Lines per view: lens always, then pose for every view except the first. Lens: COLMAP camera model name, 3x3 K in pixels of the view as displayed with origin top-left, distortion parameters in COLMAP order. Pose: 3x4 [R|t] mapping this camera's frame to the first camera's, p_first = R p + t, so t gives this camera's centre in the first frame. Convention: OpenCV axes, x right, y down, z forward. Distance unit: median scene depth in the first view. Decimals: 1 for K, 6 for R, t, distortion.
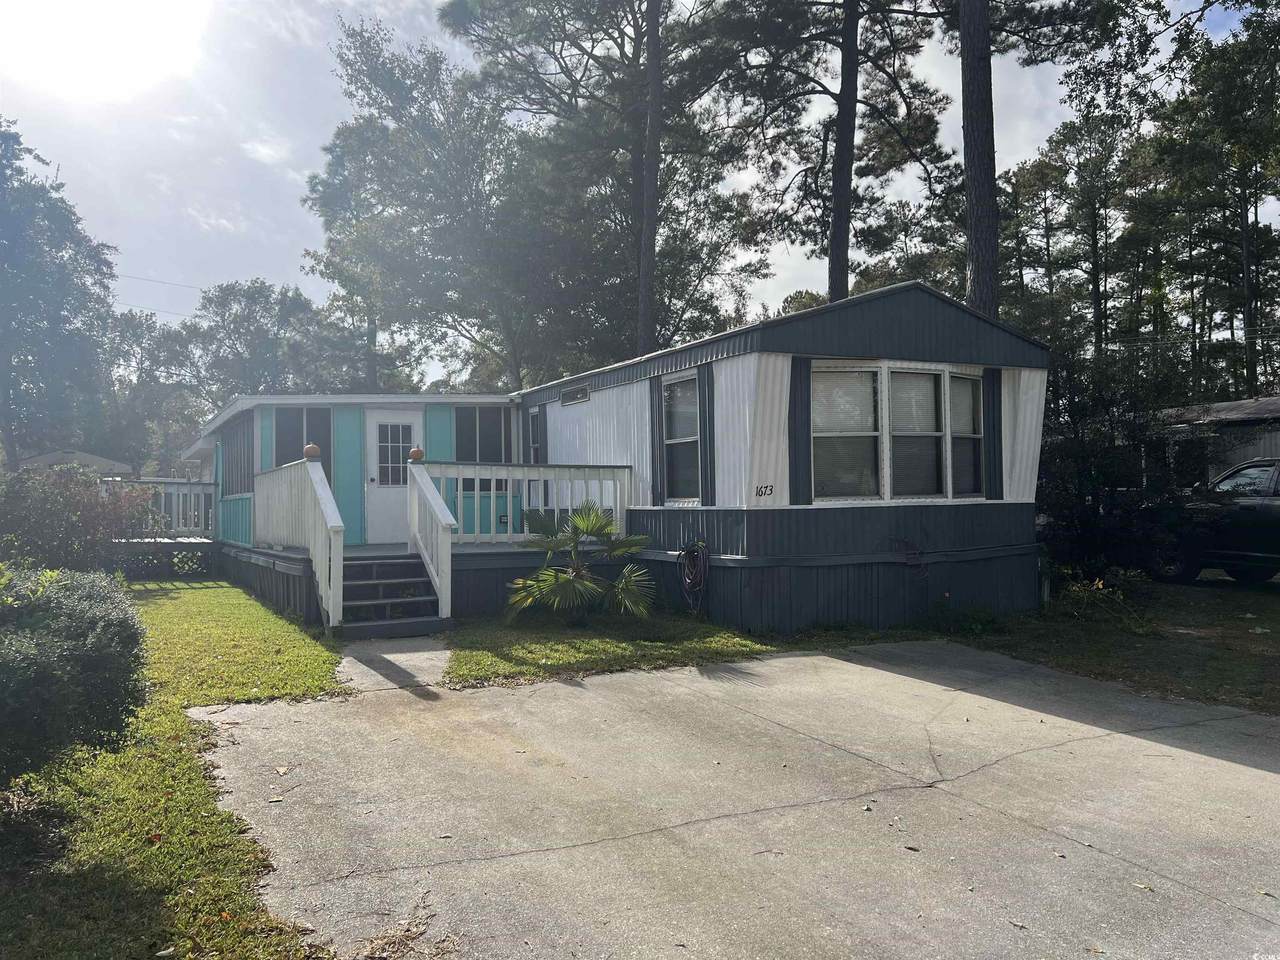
lens RADIAL K [[958.6, 0, 640.0], [0, 958.6, 480.0], [0, 0, 1]] dist [0.036713, -0.004702]
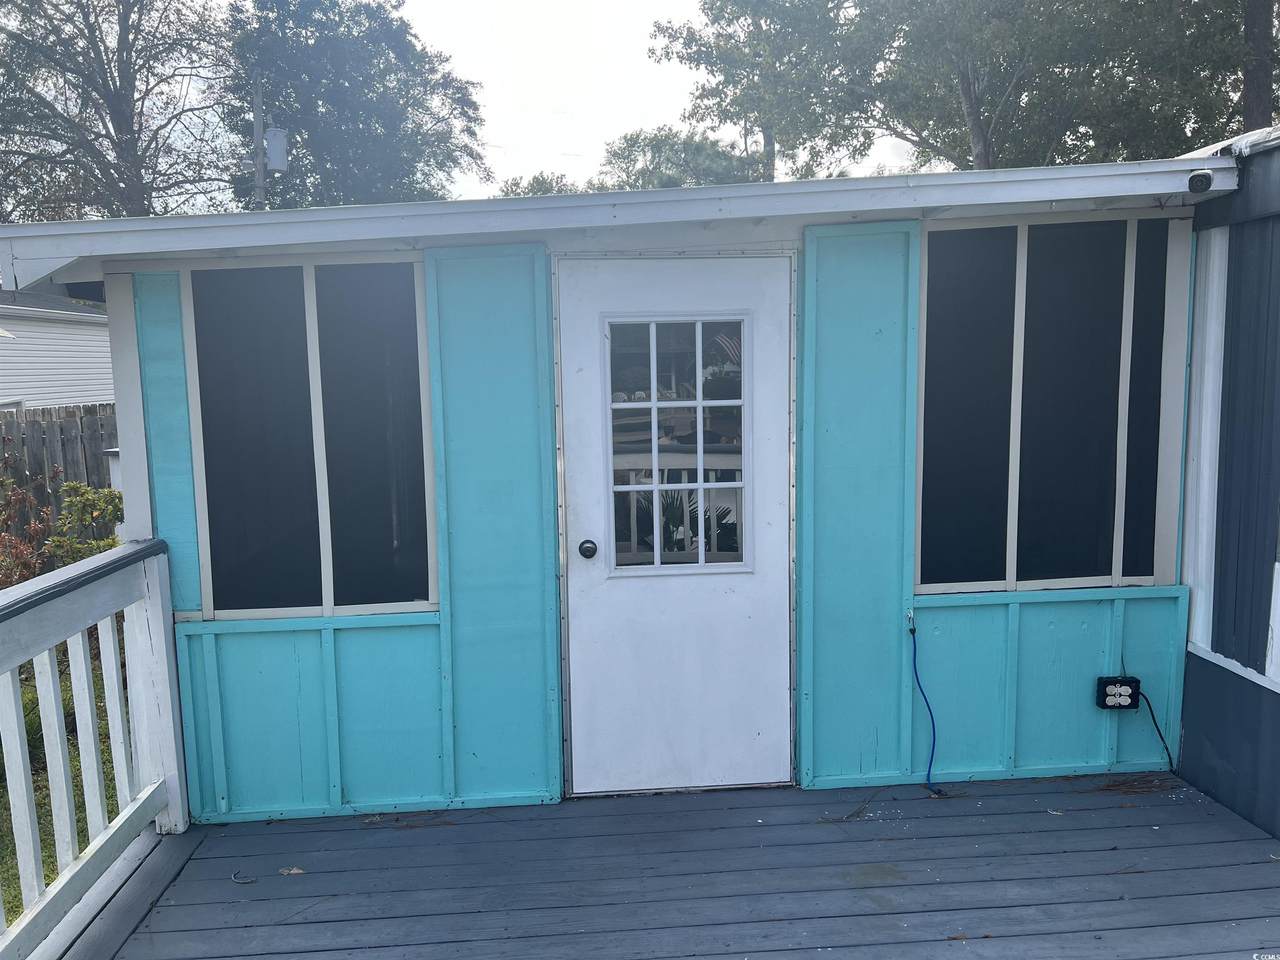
lens RADIAL K [[951.9, 0, 643.9], [0, 951.9, 476.0], [0, 0, 1]] dist [0.054490, -0.061145]
pose [[0.911246, 0.042440, -0.409671, -0.075289], [0.017778, 0.989697, 0.142072, -0.024689], [0.411479, -0.136745, 0.901102, 0.360057]]
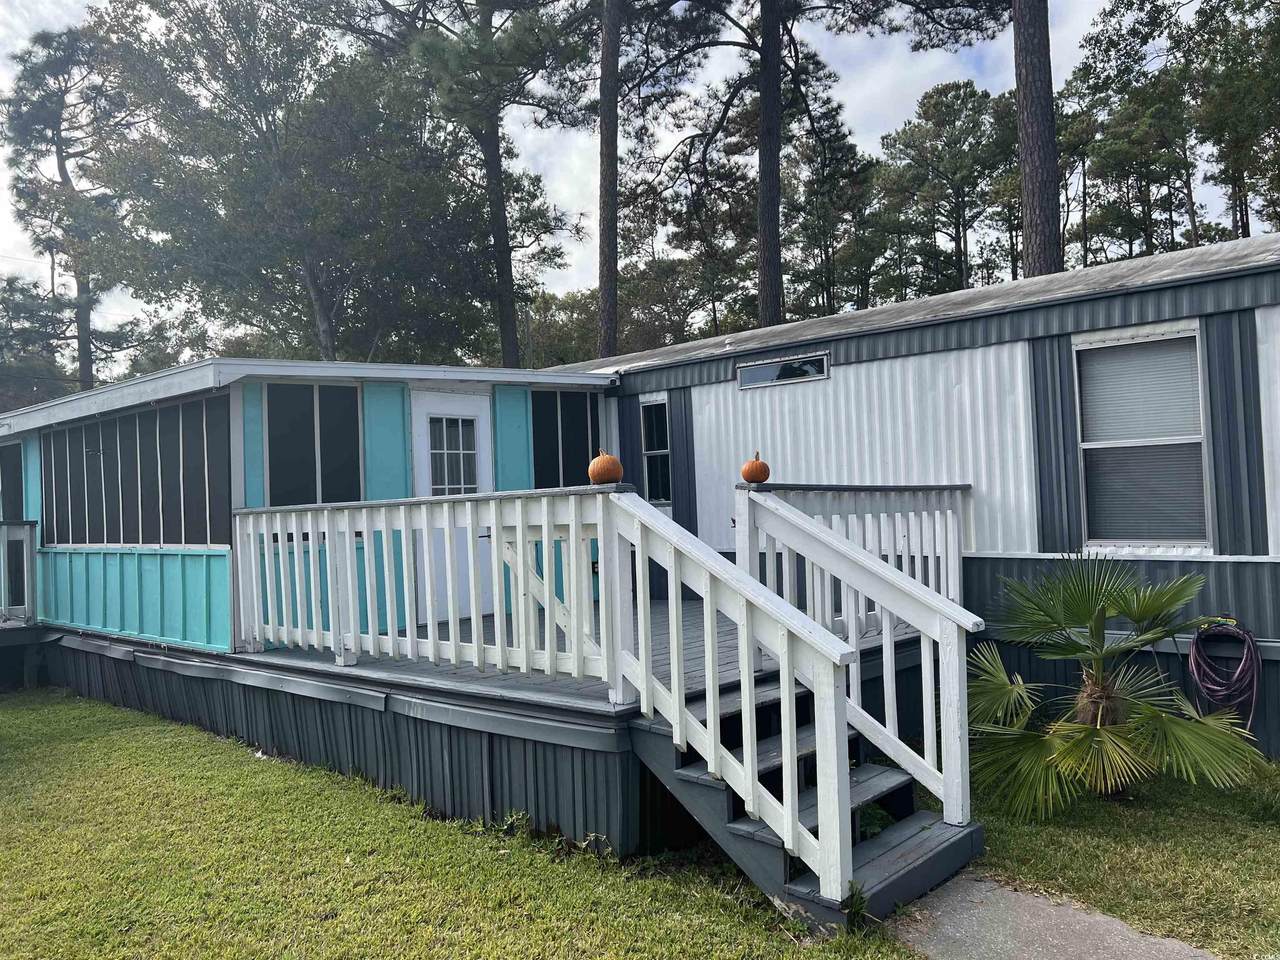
lens RADIAL K [[951.9, 0, 643.9], [0, 951.9, 476.0], [0, 0, 1]] dist [0.054490, -0.061145]
pose [[0.944136, -0.011520, 0.329356, -0.155629], [0.014595, 0.999870, -0.006867, -0.007508], [-0.329234, 0.011290, 0.944181, 0.189625]]
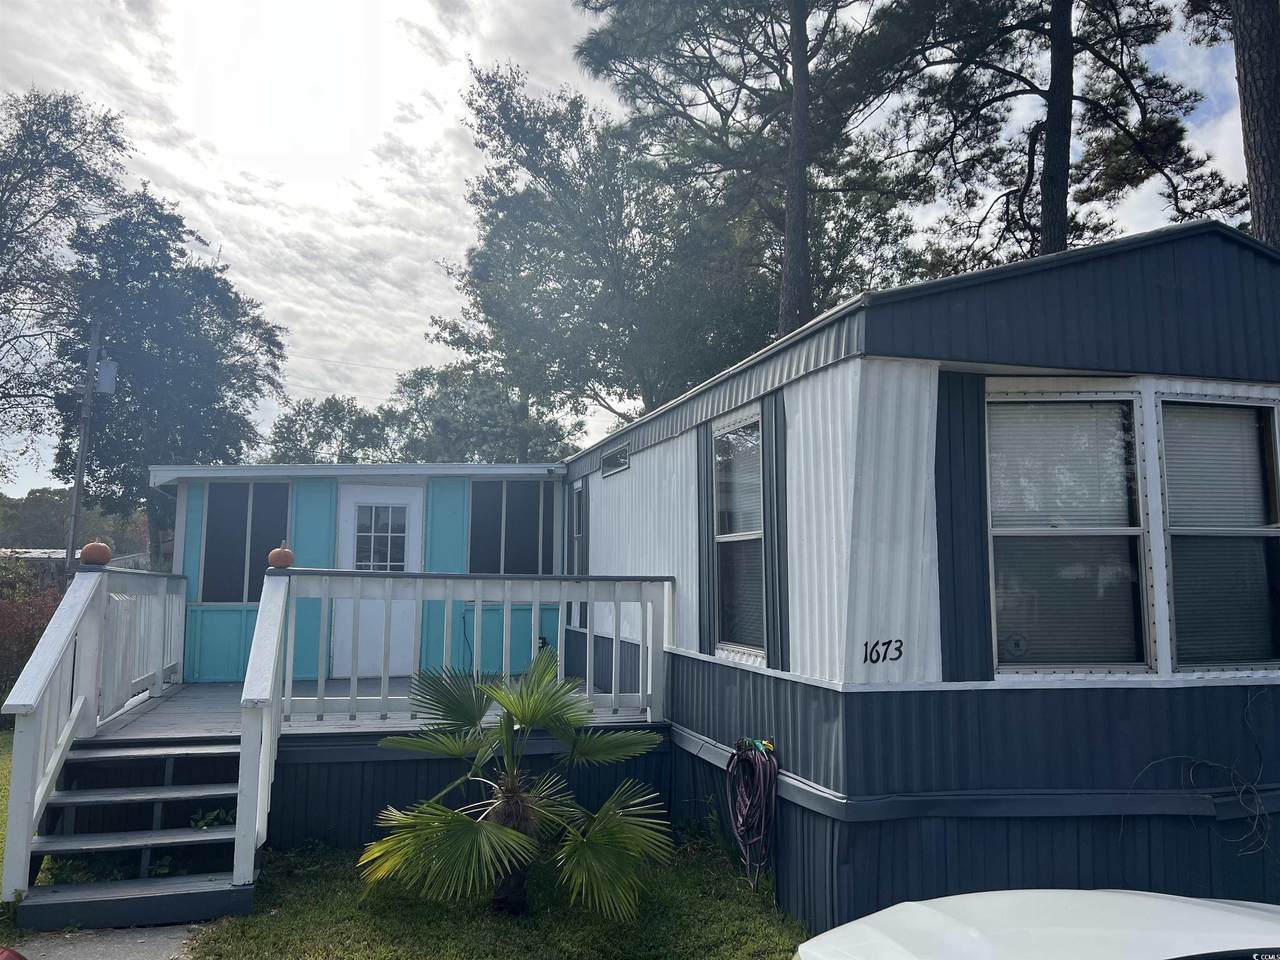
lens RADIAL K [[951.9, 0, 643.9], [0, 951.9, 476.0], [0, 0, 1]] dist [0.054490, -0.061145]
pose [[0.978929, -0.002540, -0.204183, 0.035580], [-0.015358, 0.996175, -0.086026, -0.010332], [0.203621, 0.087349, 0.975145, 0.163584]]
